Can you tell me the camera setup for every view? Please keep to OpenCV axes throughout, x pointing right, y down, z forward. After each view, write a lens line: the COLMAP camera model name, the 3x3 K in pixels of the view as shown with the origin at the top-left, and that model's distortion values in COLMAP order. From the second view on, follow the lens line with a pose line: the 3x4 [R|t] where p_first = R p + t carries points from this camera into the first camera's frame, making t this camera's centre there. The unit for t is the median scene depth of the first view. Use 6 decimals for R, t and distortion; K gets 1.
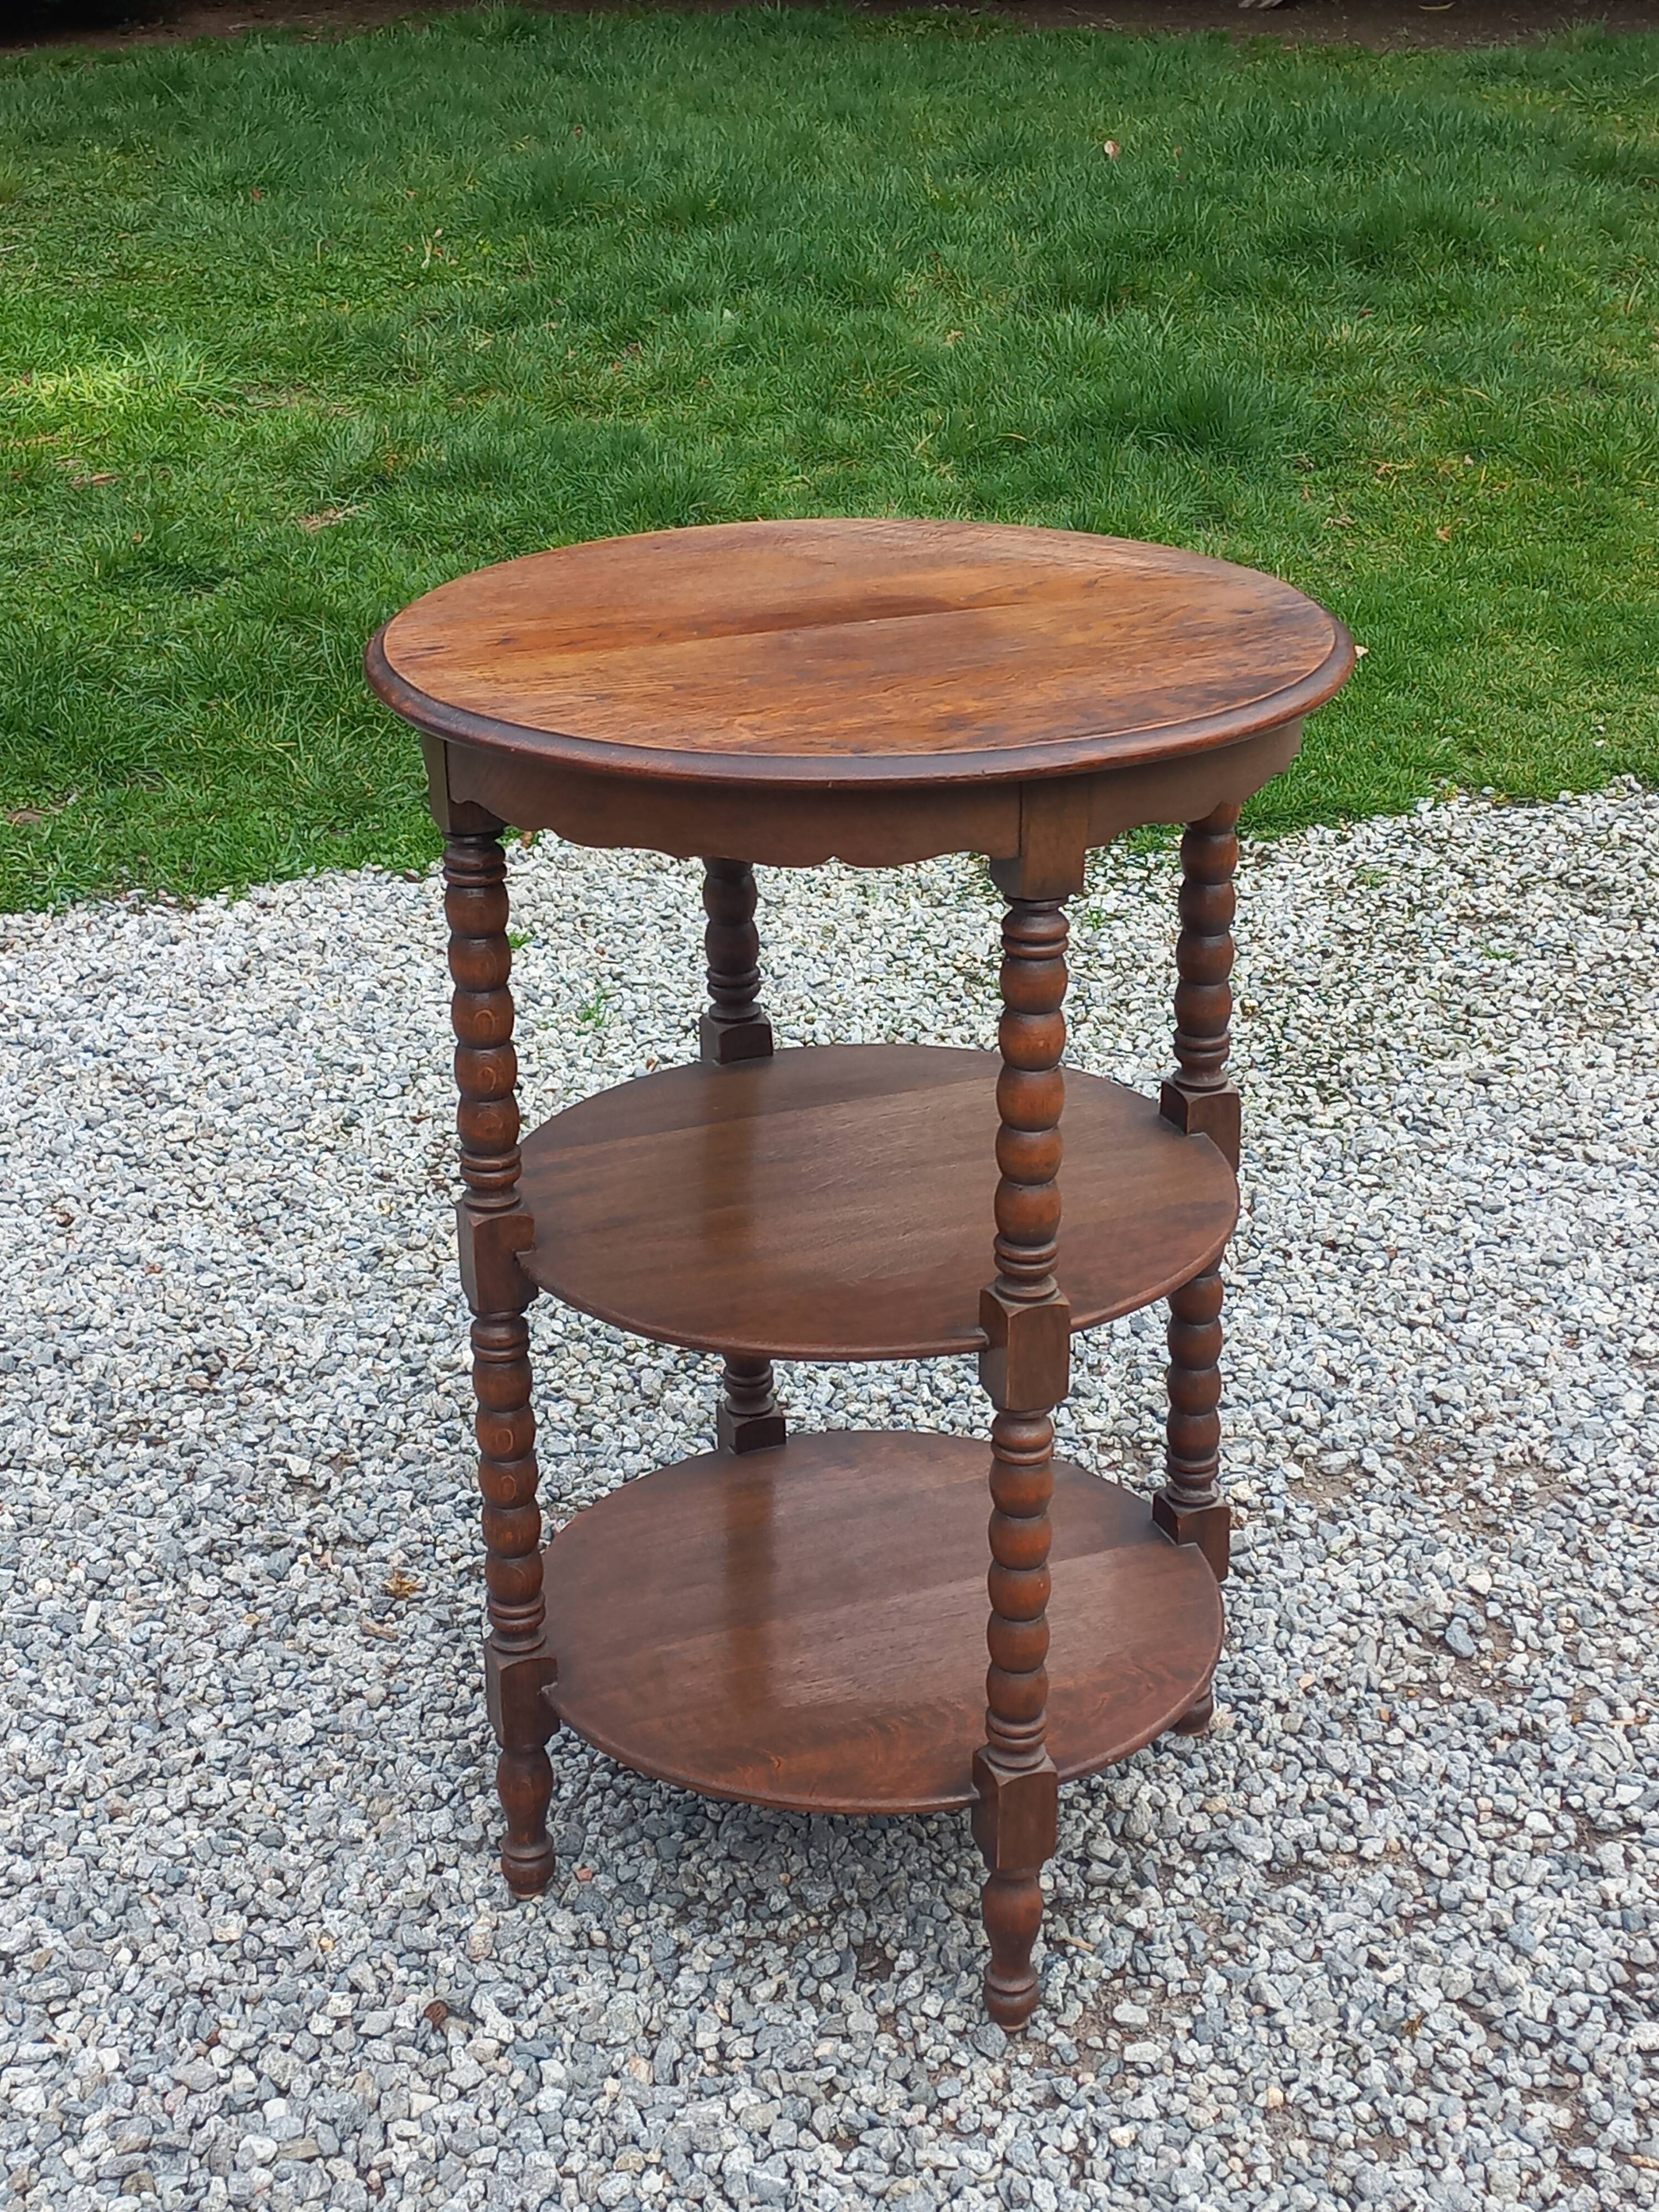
lens RADIAL K [[3144.3, 0, 862.9], [0, 3144.3, 1090.6], [0, 0, 1]] dist [0.103631, -0.083512]
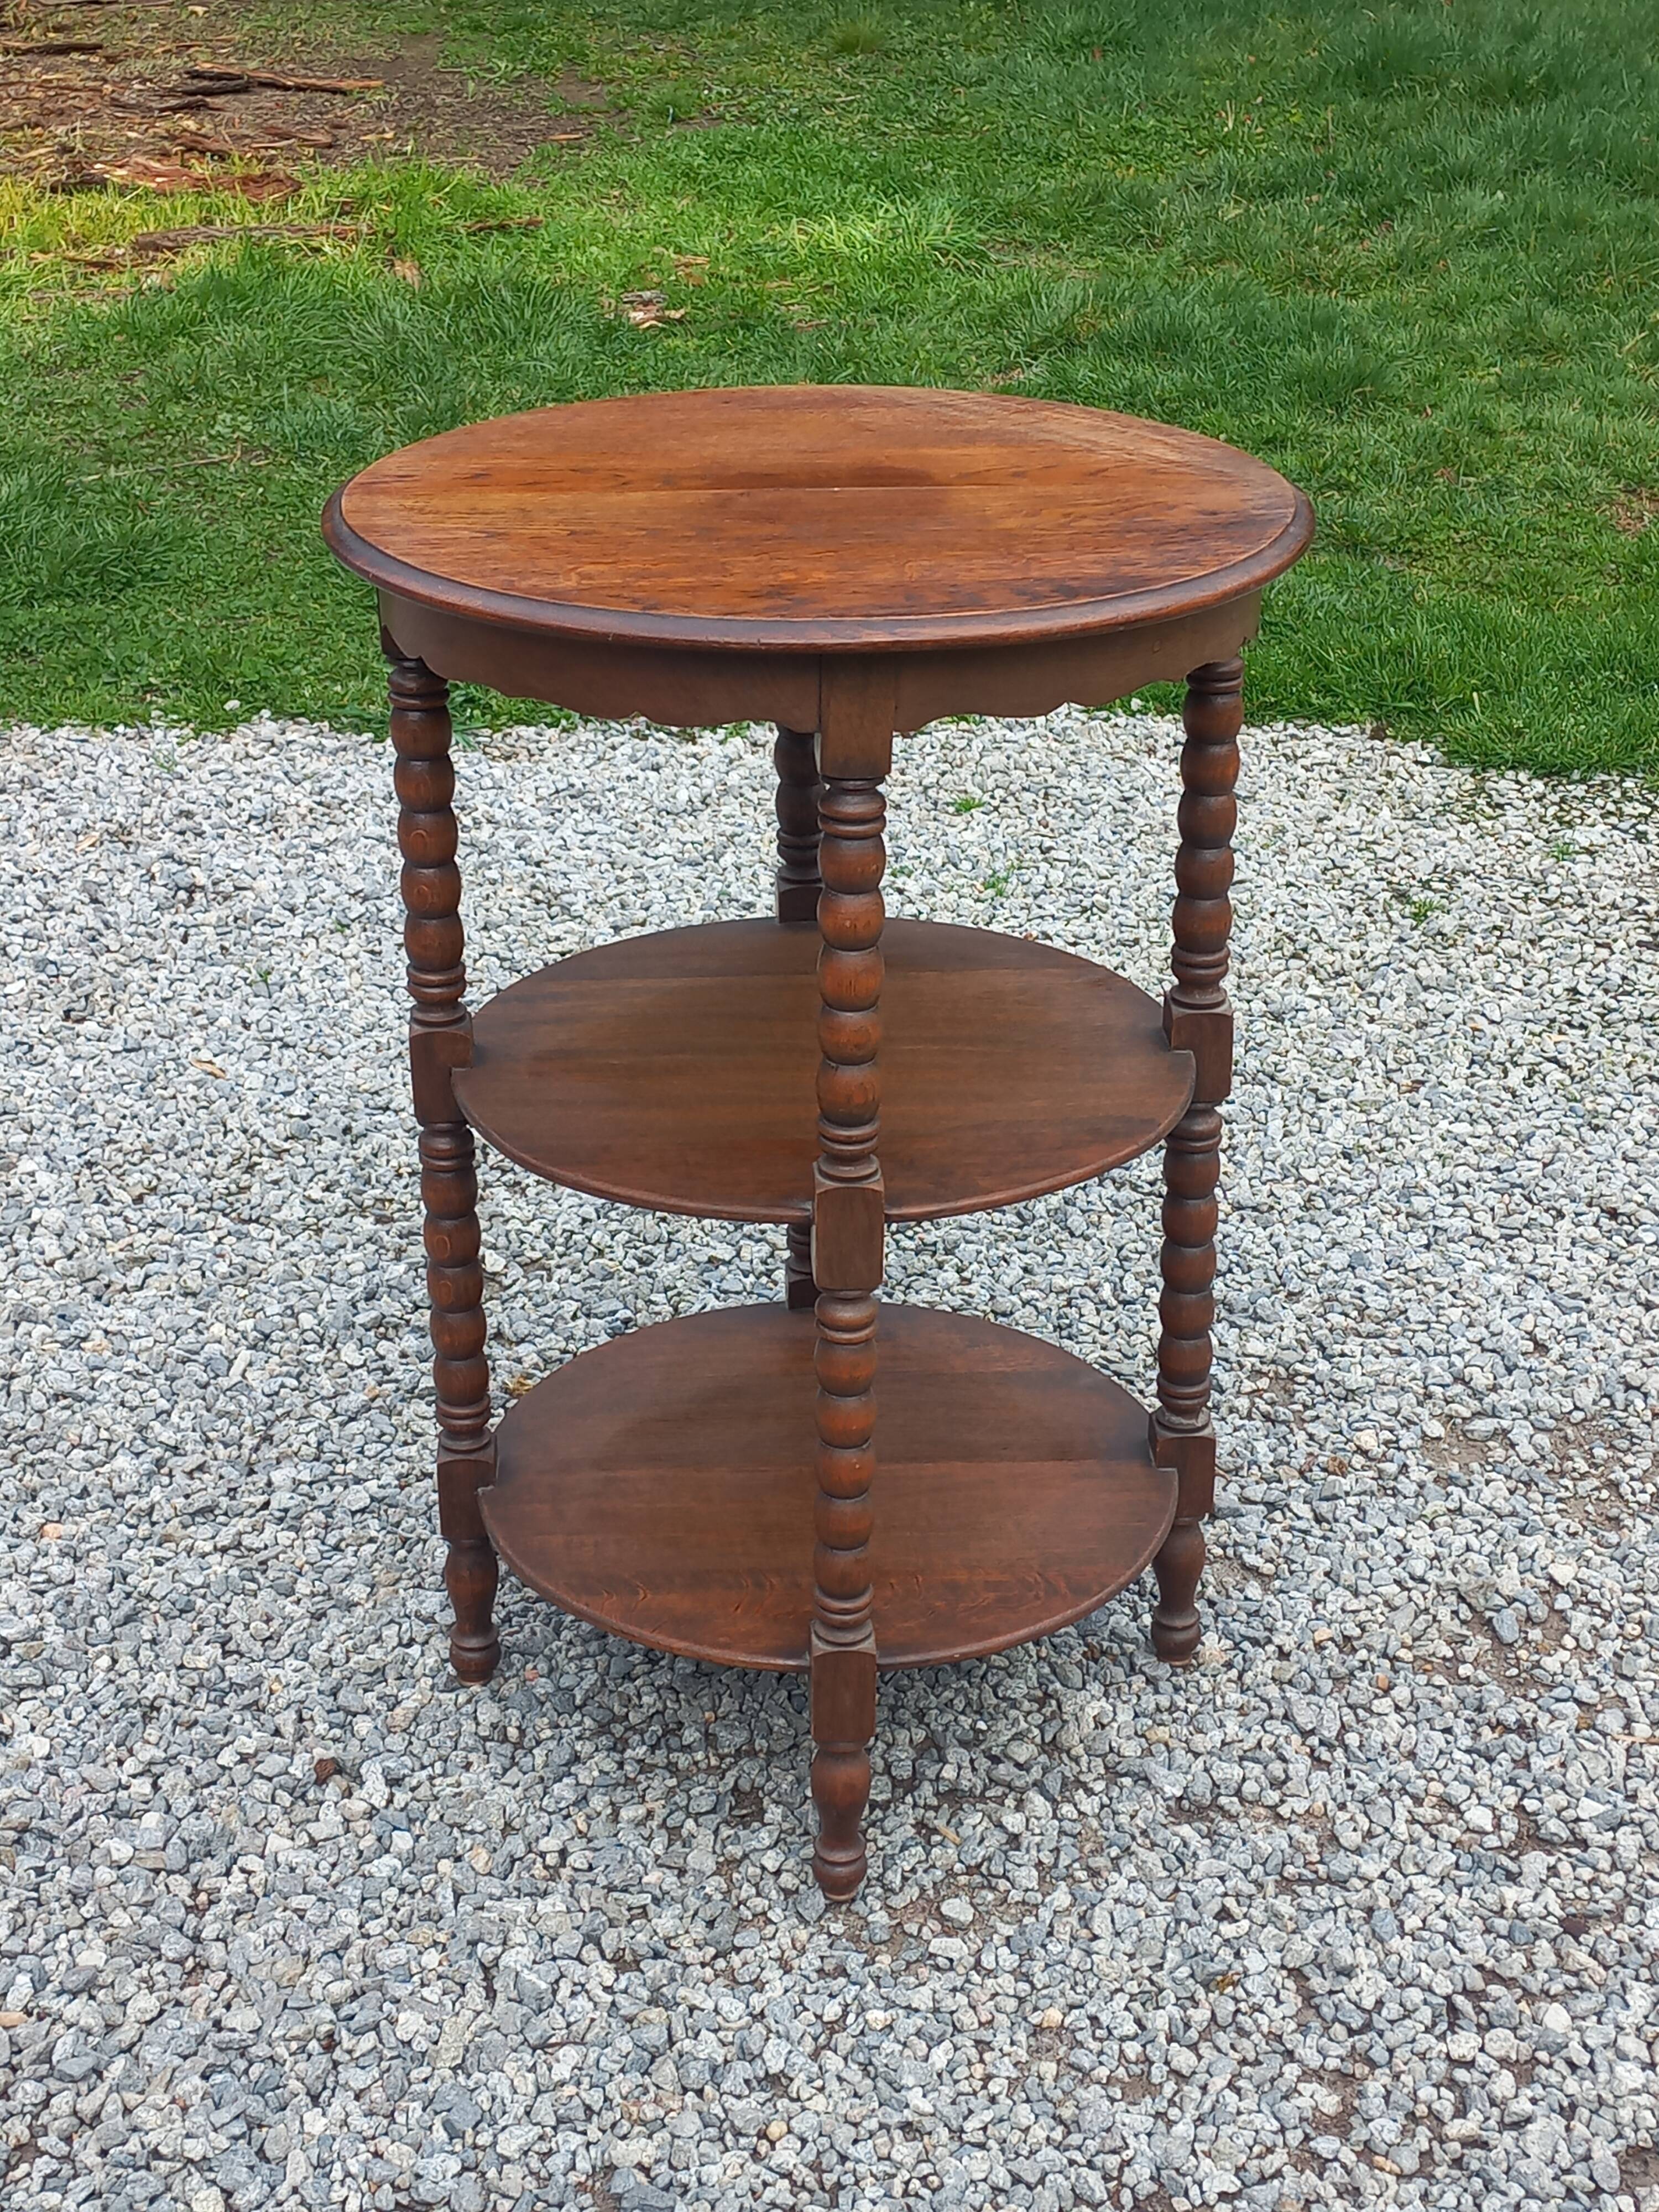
lens RADIAL K [[3147.2, 0, 855.2], [0, 3147.2, 1100.6], [0, 0, 1]] dist [0.102032, -0.099302]
pose [[0.948647, 0.141434, -0.282959, 0.261733], [-0.130029, 0.989766, 0.058789, -0.013976], [0.288378, -0.018977, 0.957329, 0.034225]]
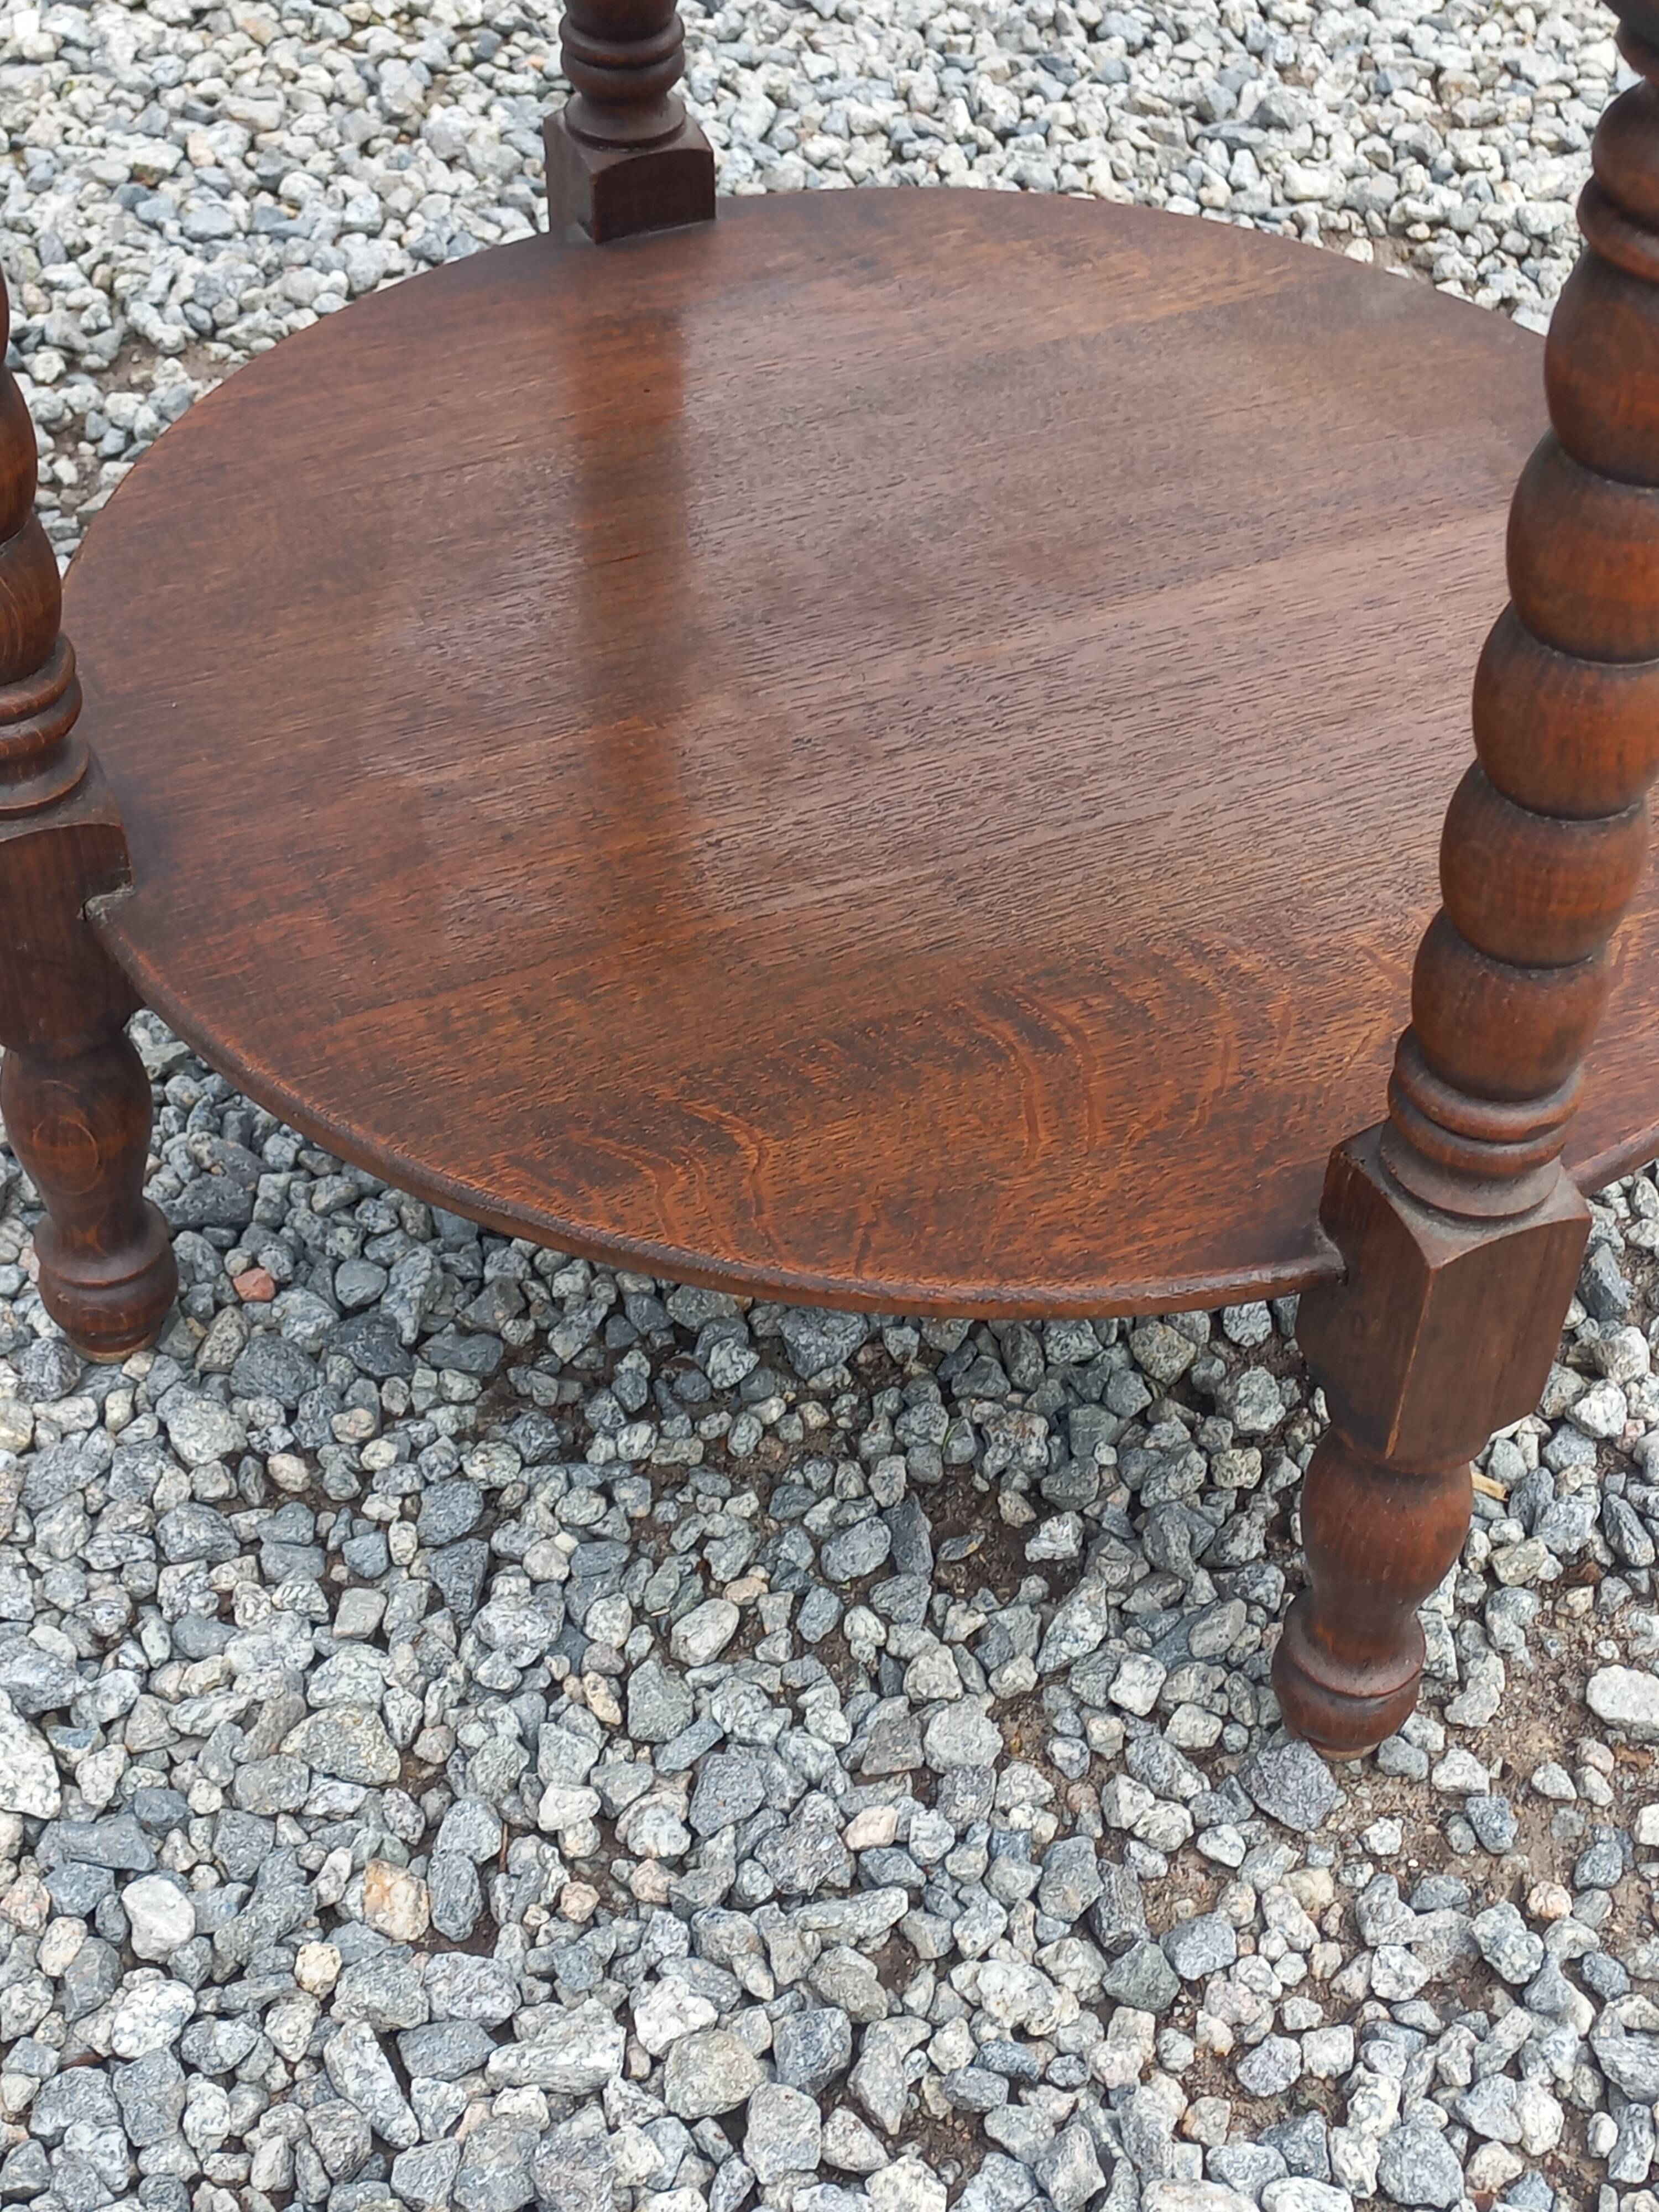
lens RADIAL K [[3162.7, 0, 858.4], [0, 3162.7, 1104.7], [0, 0, 1]] dist [0.099546, -0.118243]
pose [[0.998456, -0.005466, 0.055276, -0.029850], [-0.015440, 0.928618, 0.370717, 0.065650], [-0.053357, -0.370998, 0.927100, 0.576928]]
